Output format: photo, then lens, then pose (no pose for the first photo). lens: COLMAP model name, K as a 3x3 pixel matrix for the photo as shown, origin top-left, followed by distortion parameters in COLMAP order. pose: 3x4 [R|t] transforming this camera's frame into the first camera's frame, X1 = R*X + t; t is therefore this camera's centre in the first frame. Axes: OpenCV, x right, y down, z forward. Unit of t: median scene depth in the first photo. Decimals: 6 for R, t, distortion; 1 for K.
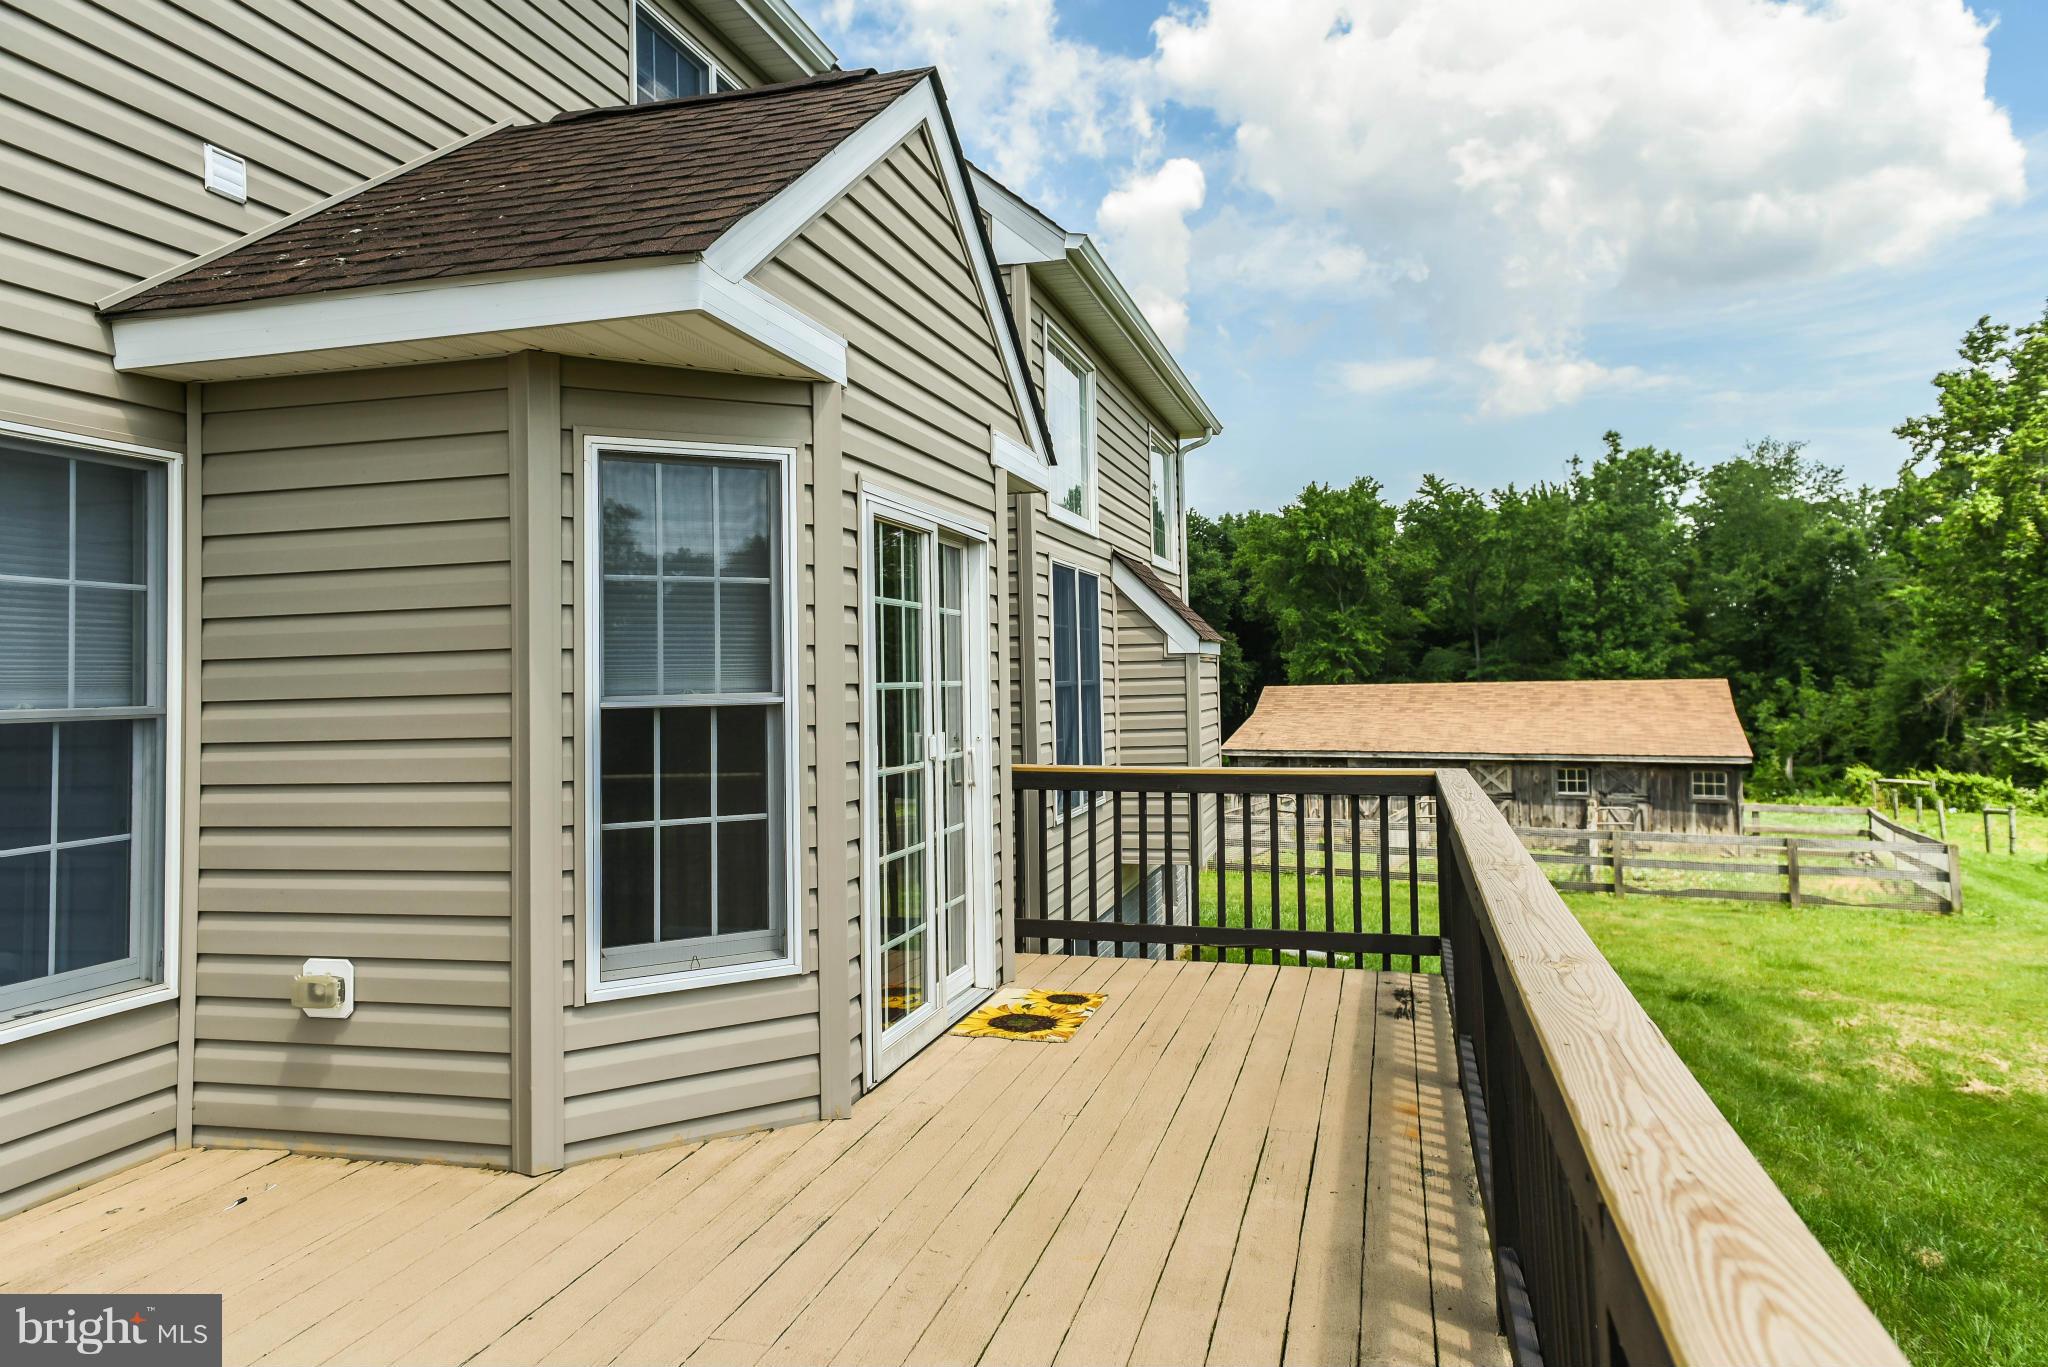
lens RADIAL K [[1422.5, 0, 1018.3], [0, 1422.5, 623.8], [0, 0, 1]] dist [0.048250, 0.003358]
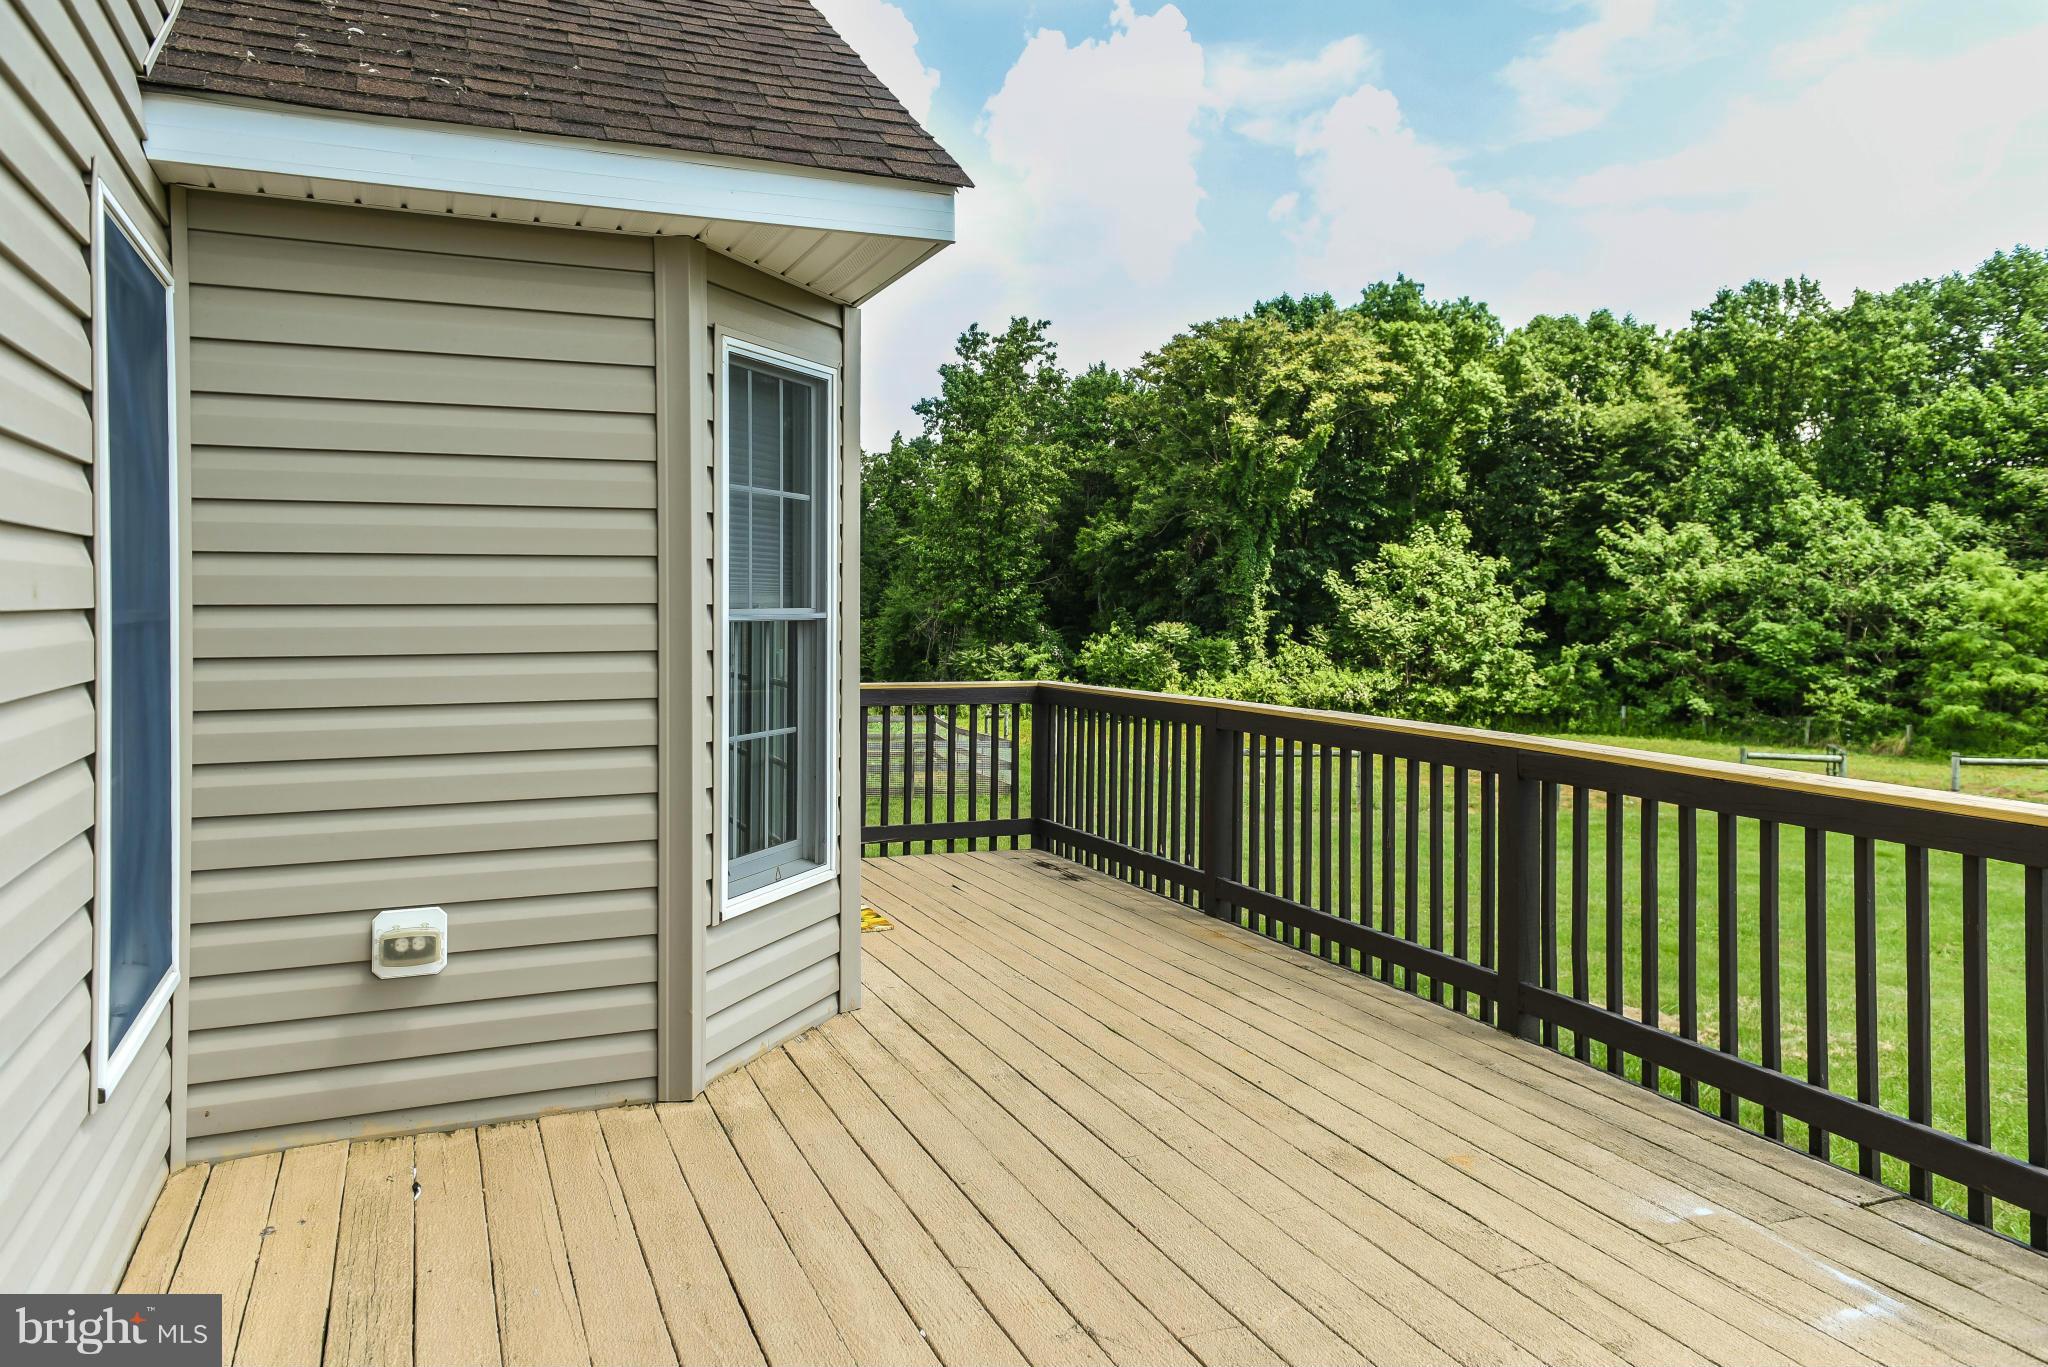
lens RADIAL K [[1399.5, 0, 1072.7], [0, 1399.5, 619.9], [0, 0, 1]] dist [-0.011994, -0.001248]
pose [[0.771559, 0.013336, 0.636018, -0.032979], [-0.043886, 0.998514, 0.032302, 0.000822], [-0.634642, -0.052835, 0.770998, 0.005819]]
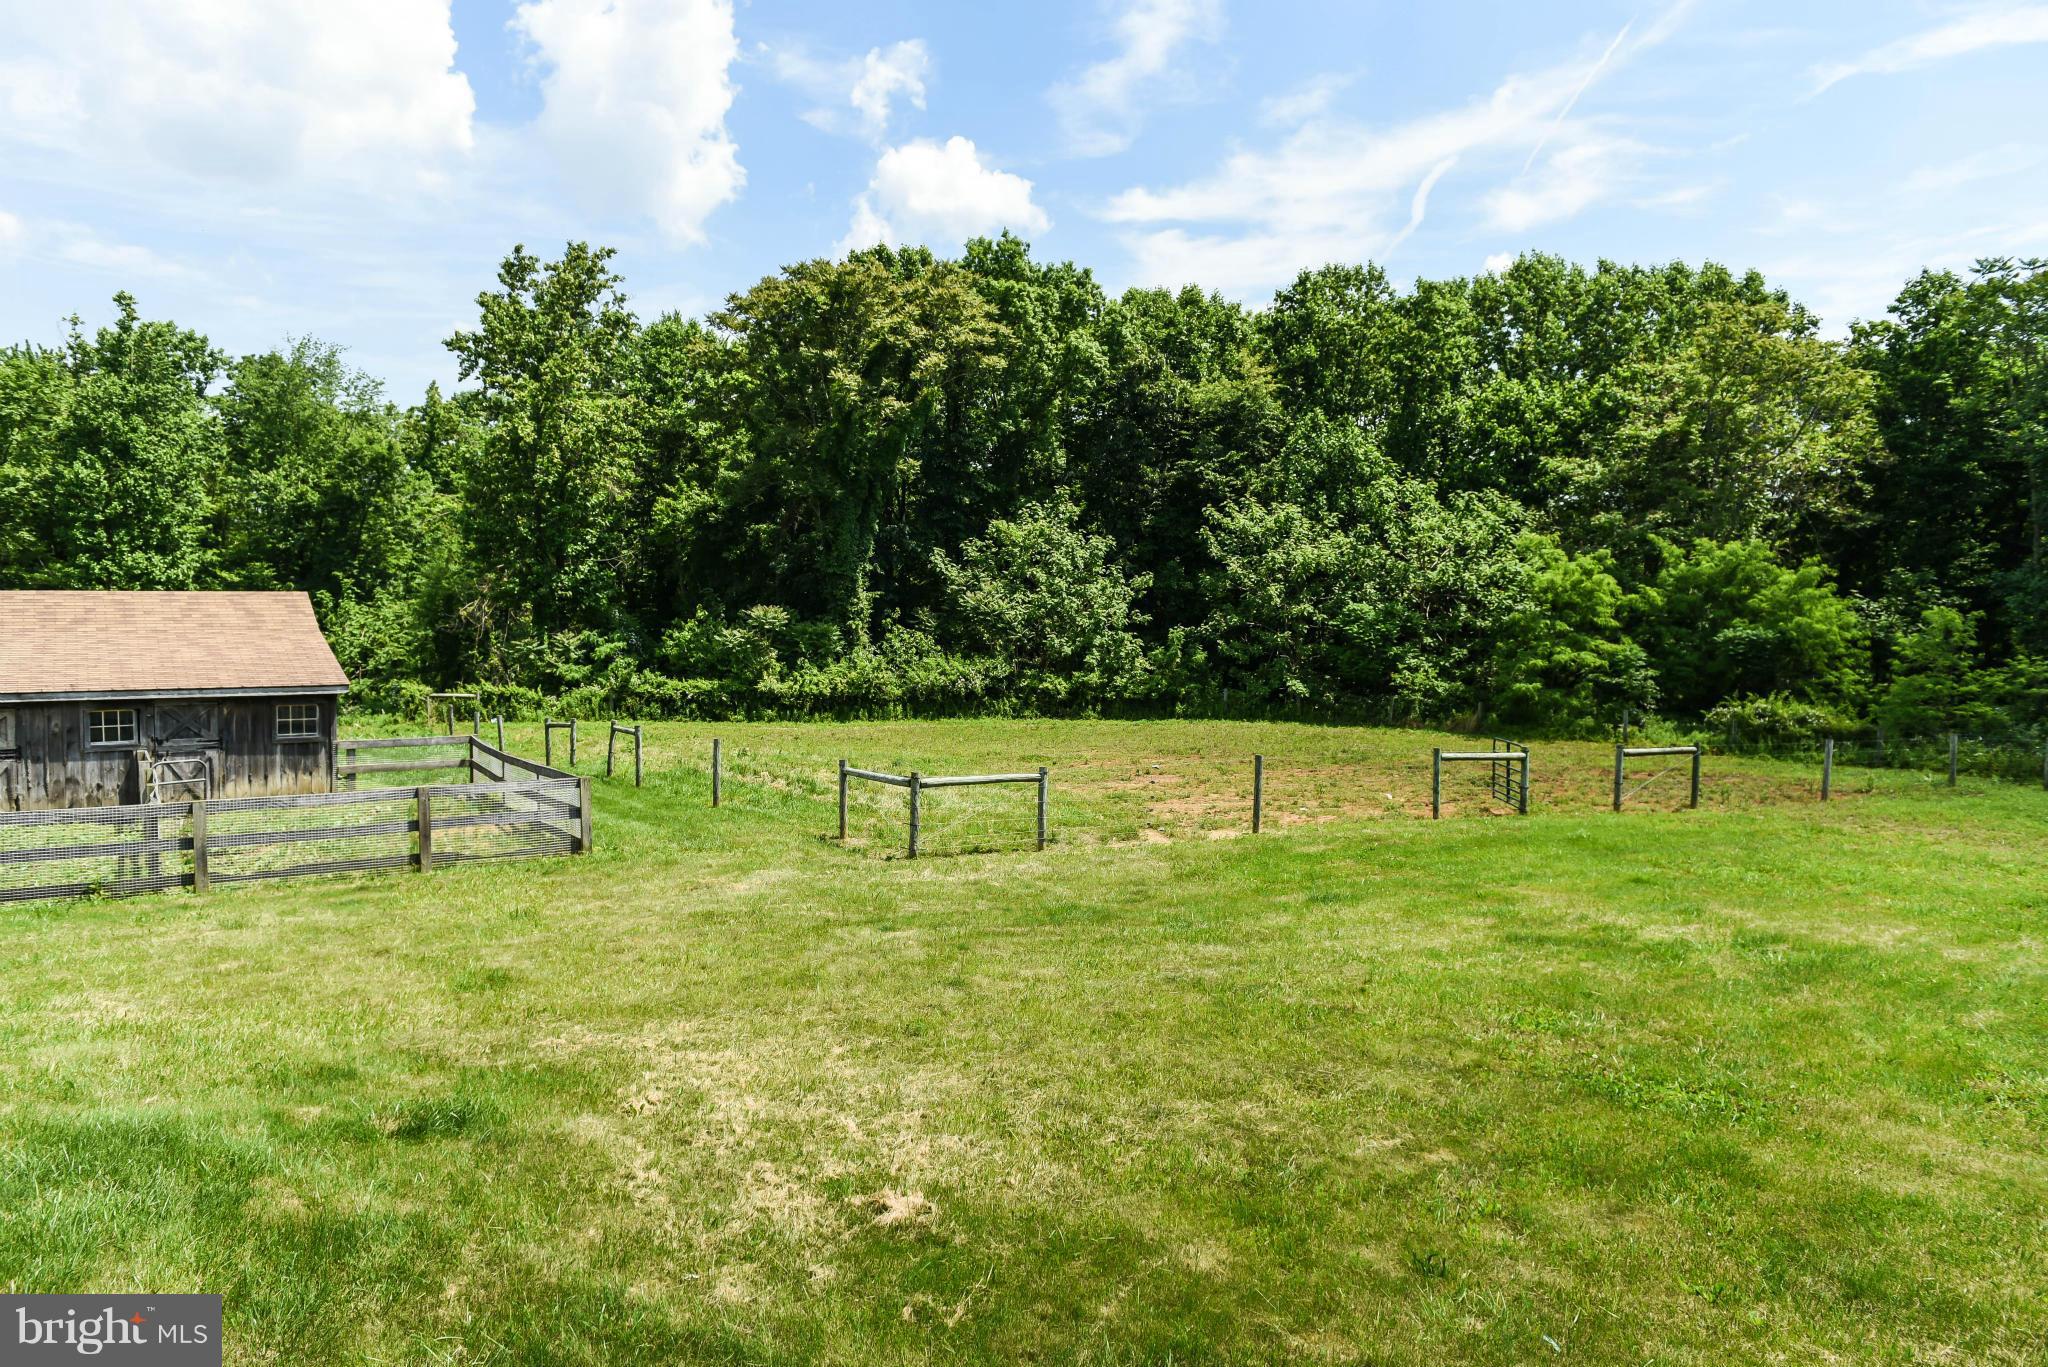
lens RADIAL K [[1422.5, 0, 1014.2], [0, 1422.5, 682.8], [0, 0, 1]] dist [0.048250, 0.003358]
pose [[0.582552, -0.034728, 0.812052, 0.025824], [-0.048924, 0.995777, 0.077682, 0.003295], [-0.811320, -0.084983, 0.578392, 0.096364]]
